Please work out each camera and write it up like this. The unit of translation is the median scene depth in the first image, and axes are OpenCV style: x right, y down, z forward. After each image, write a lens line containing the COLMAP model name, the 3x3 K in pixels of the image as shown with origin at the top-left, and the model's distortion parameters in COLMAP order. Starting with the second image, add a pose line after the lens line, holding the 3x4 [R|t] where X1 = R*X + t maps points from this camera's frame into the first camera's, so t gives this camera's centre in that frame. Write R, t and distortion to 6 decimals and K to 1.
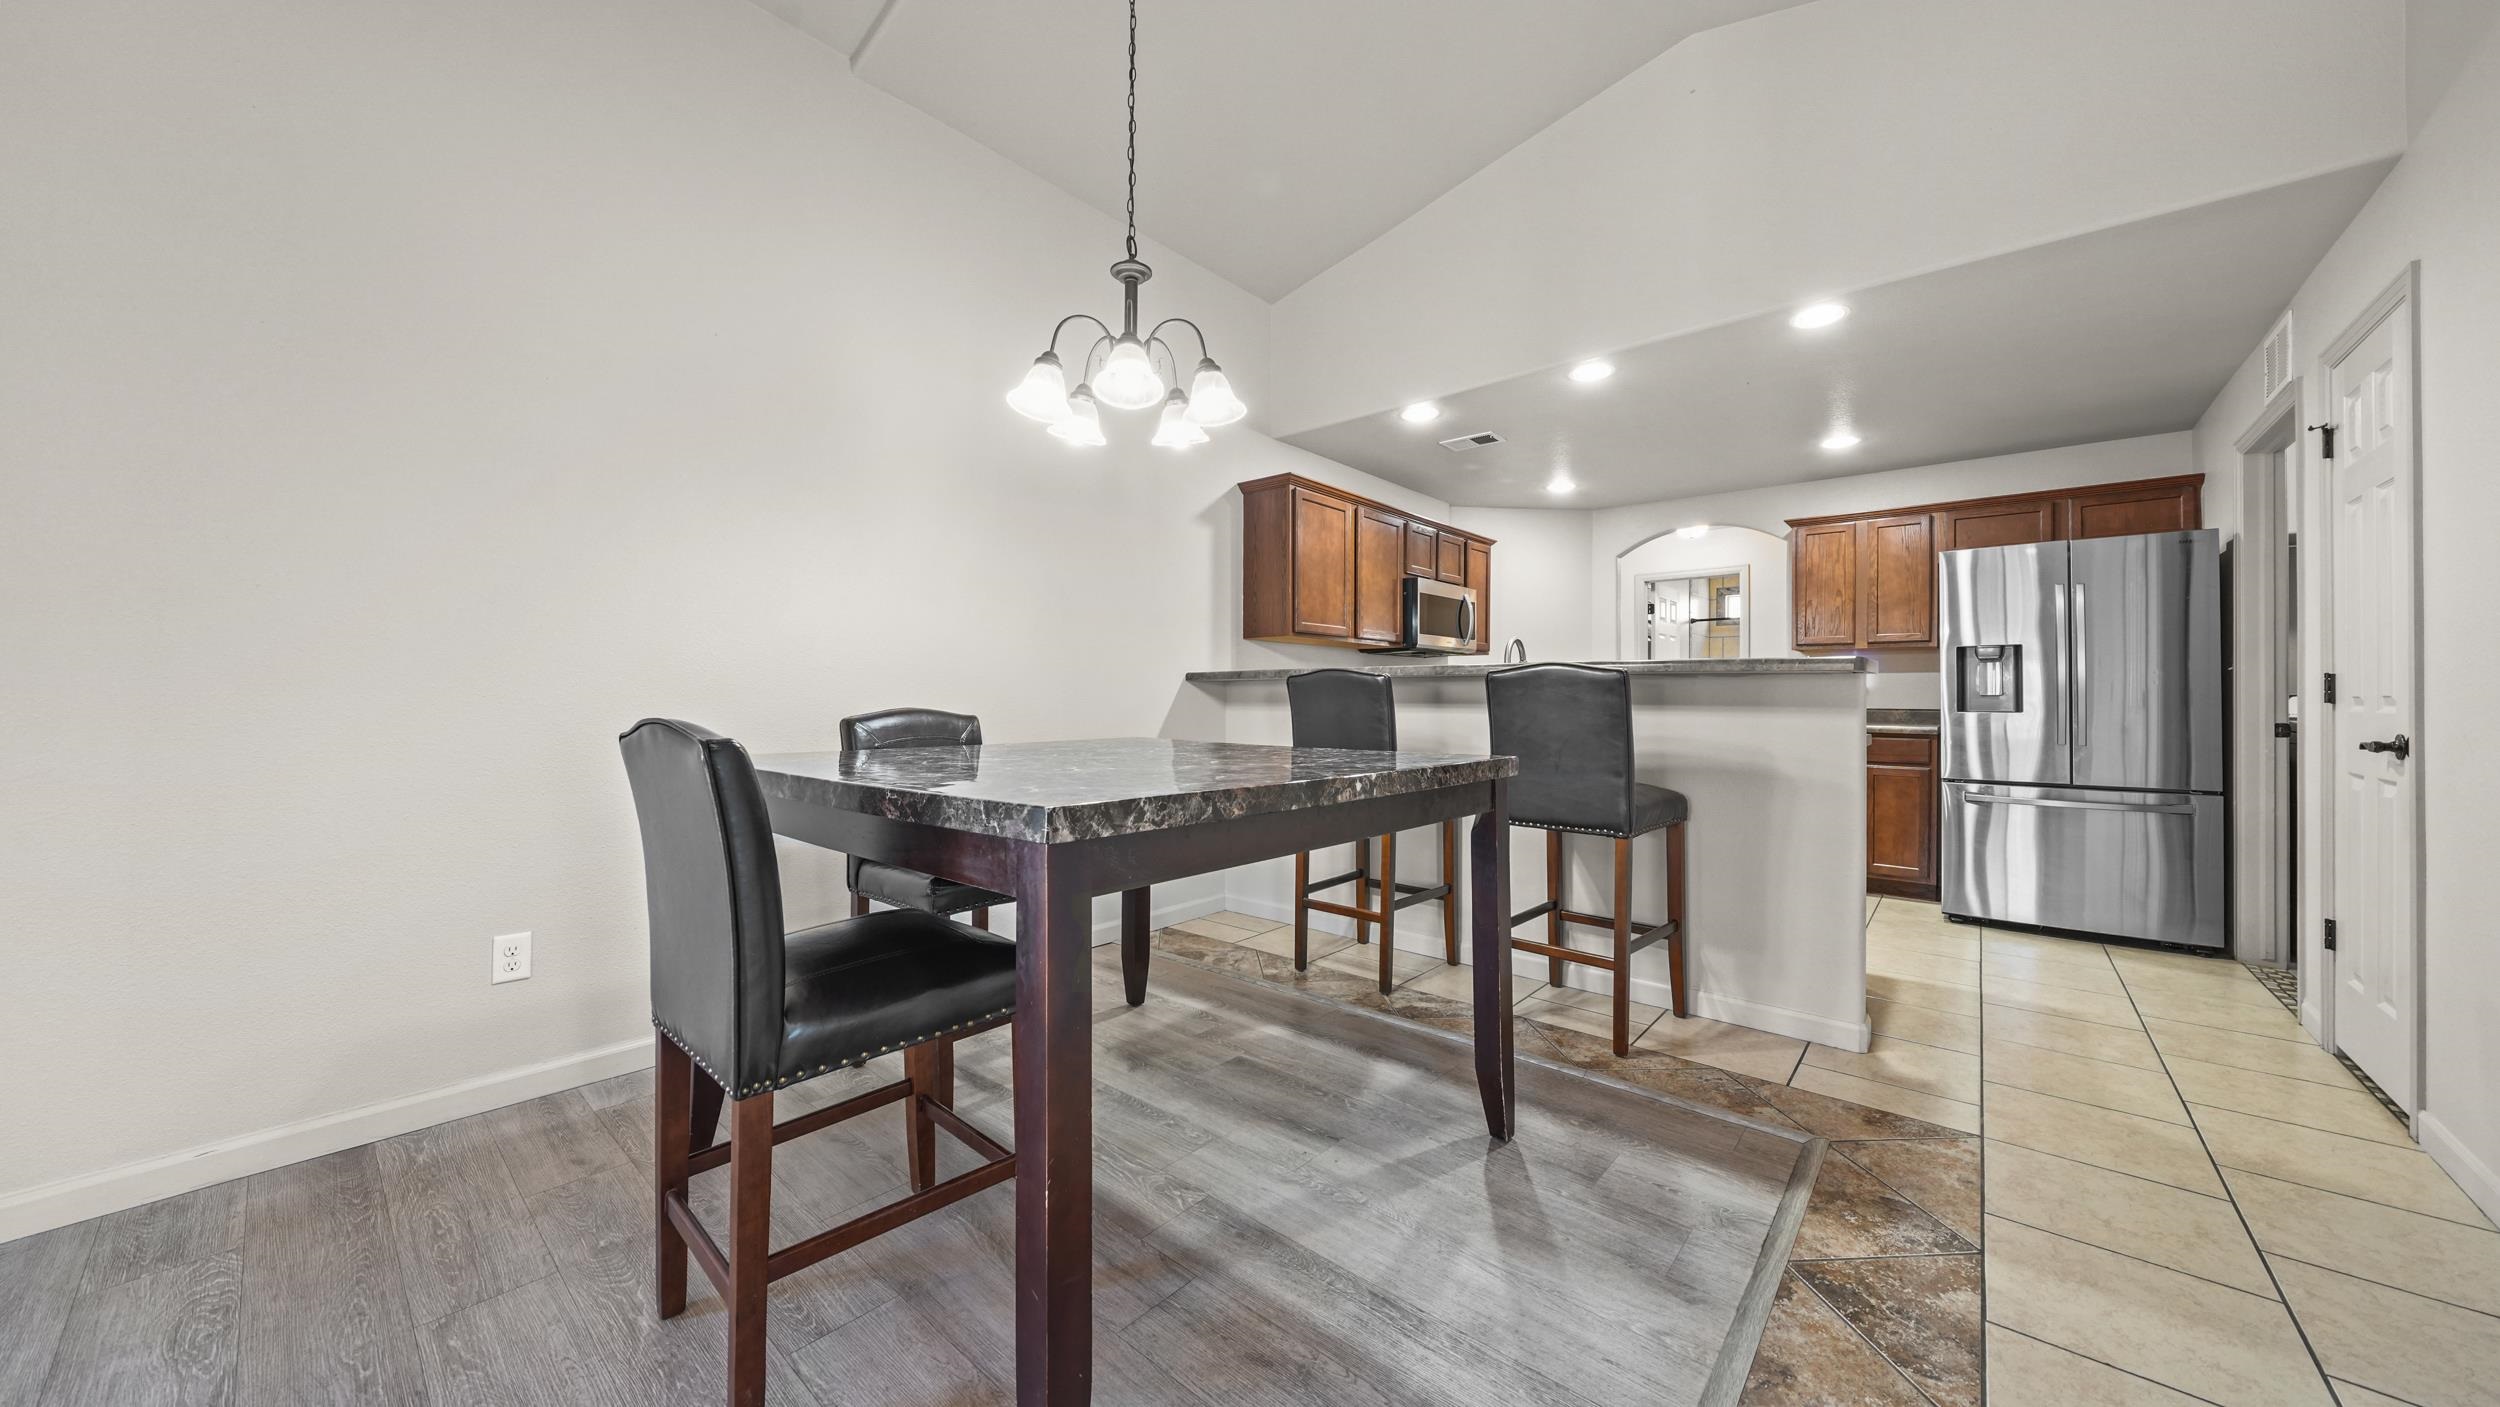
lens RADIAL K [[863.5, 0, 1246.4], [0, 863.5, 699.7], [0, 0, 1]] dist [-0.012358, -0.000060]
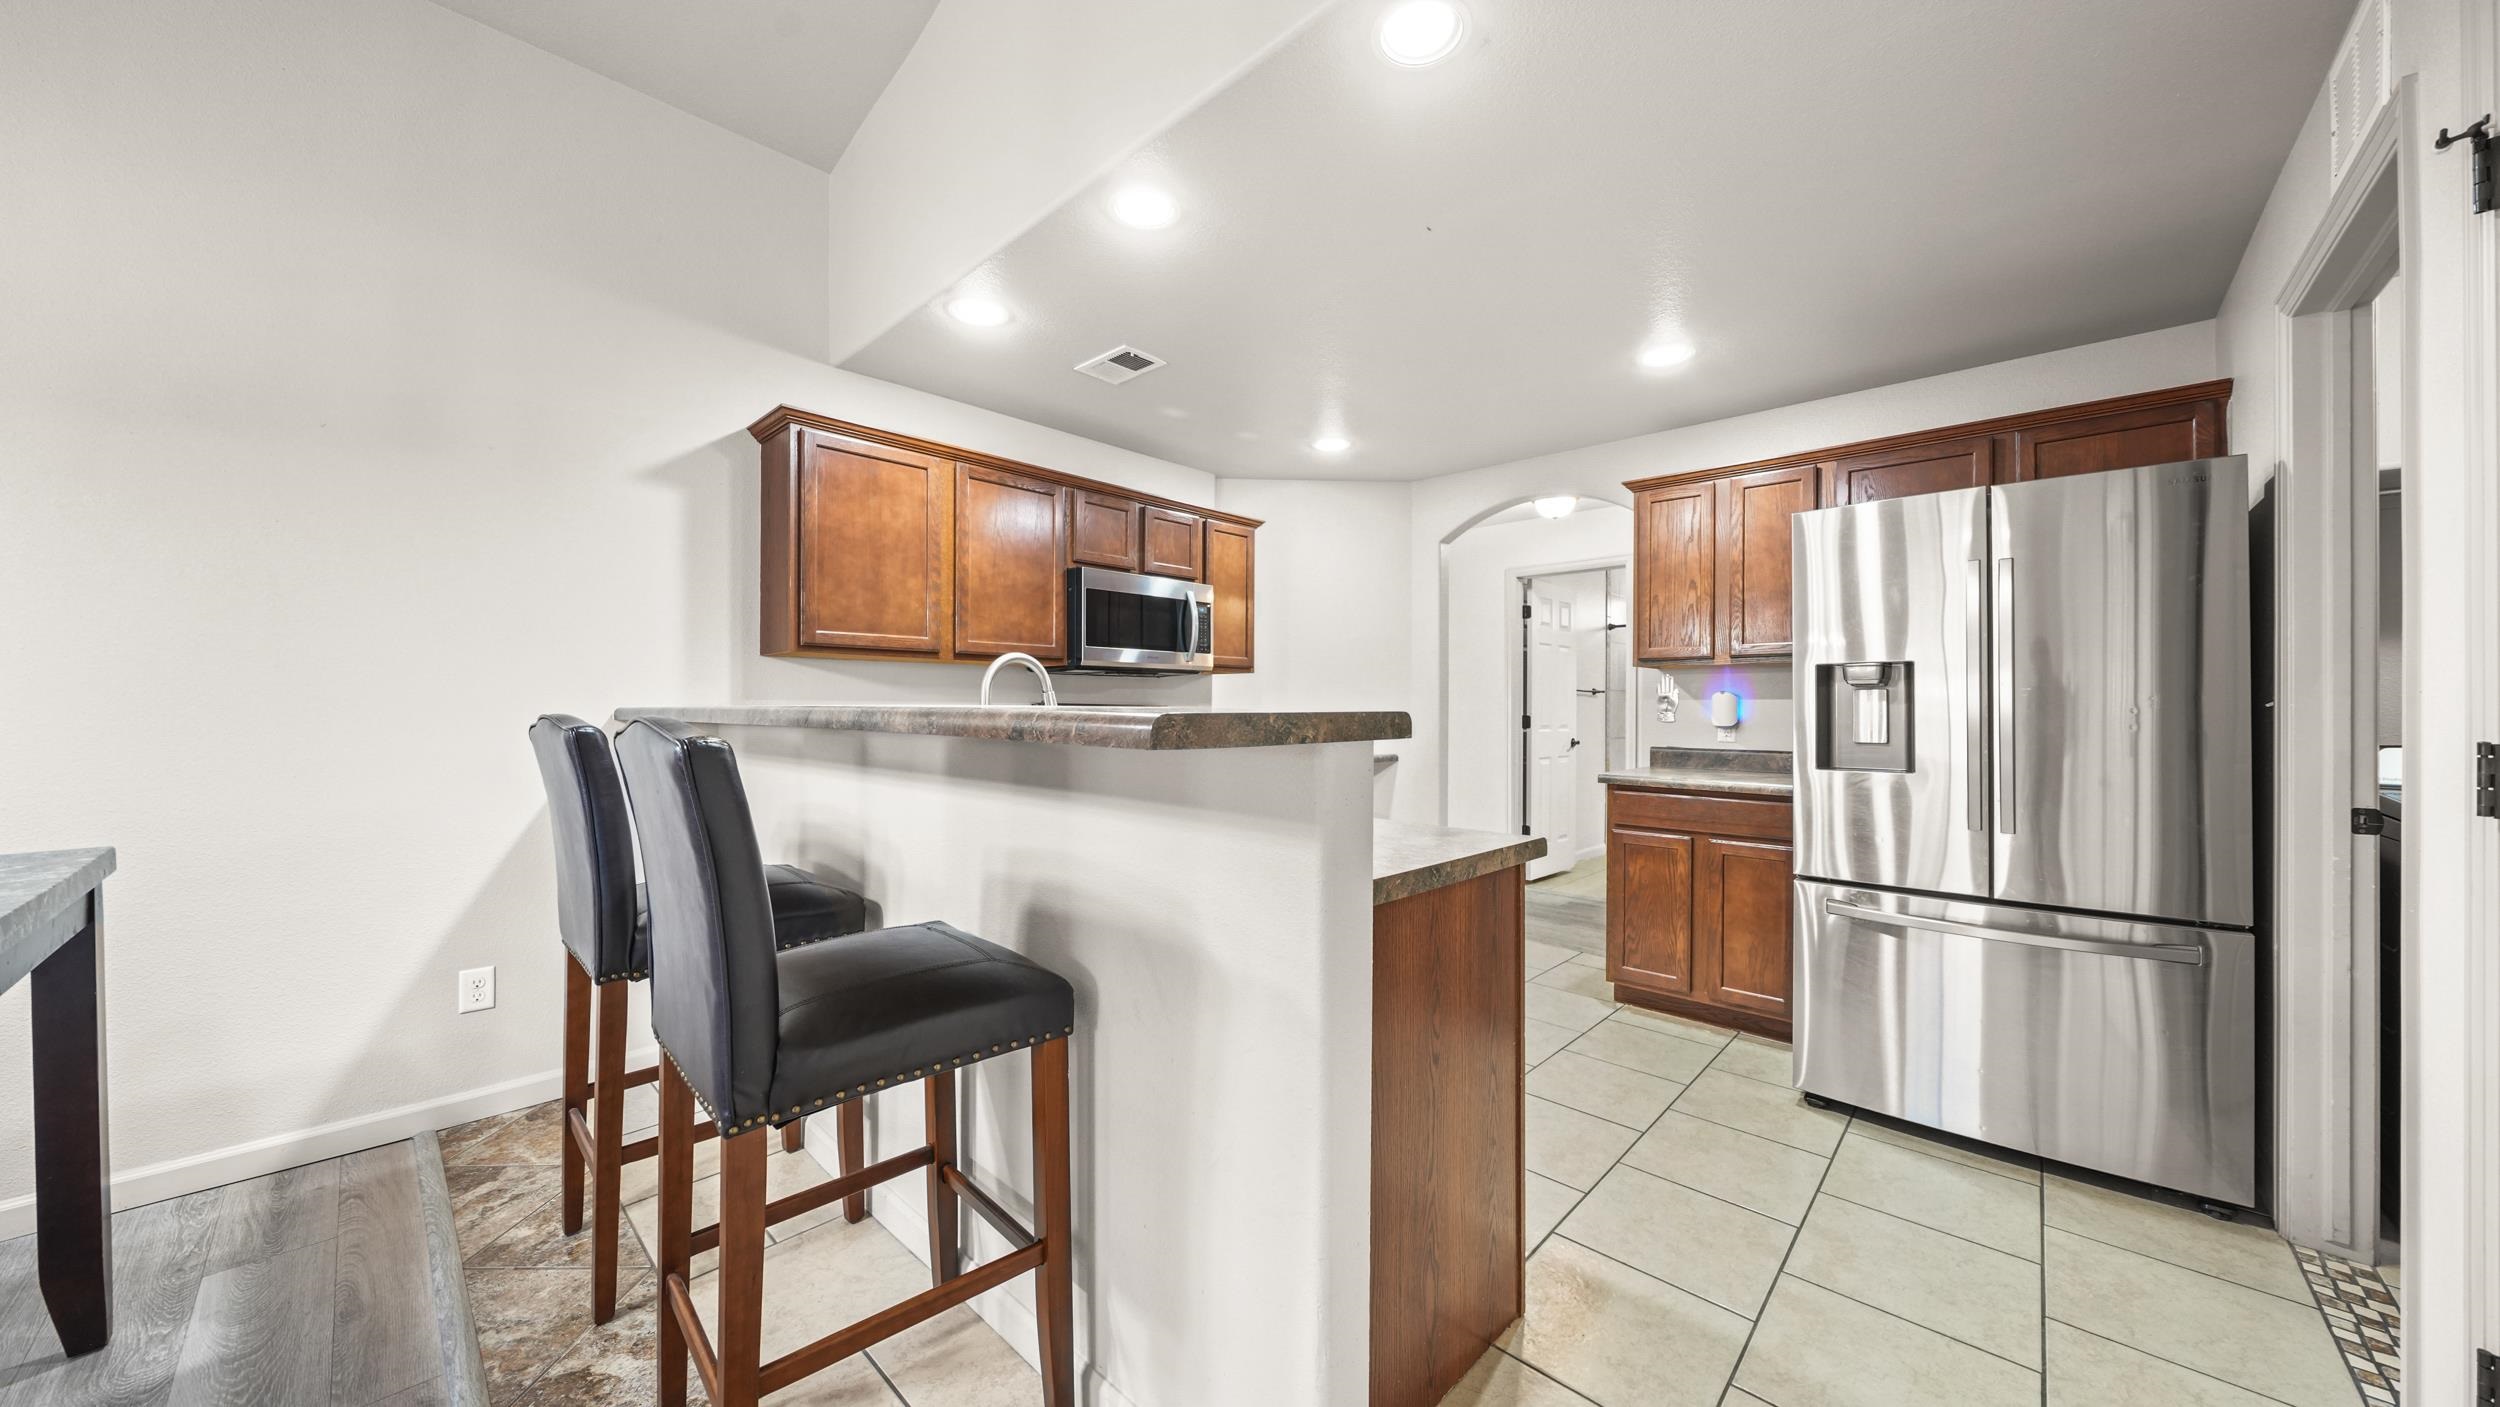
lens RADIAL K [[861.3, 0, 1252.0], [0, 861.3, 722.7], [0, 0, 1]] dist [-0.006526, -0.000058]
pose [[0.999512, -0.006170, -0.030618, 0.450524], [0.006250, 0.999977, 0.002508, -0.024271], [0.030602, -0.002698, 0.999528, 0.371825]]
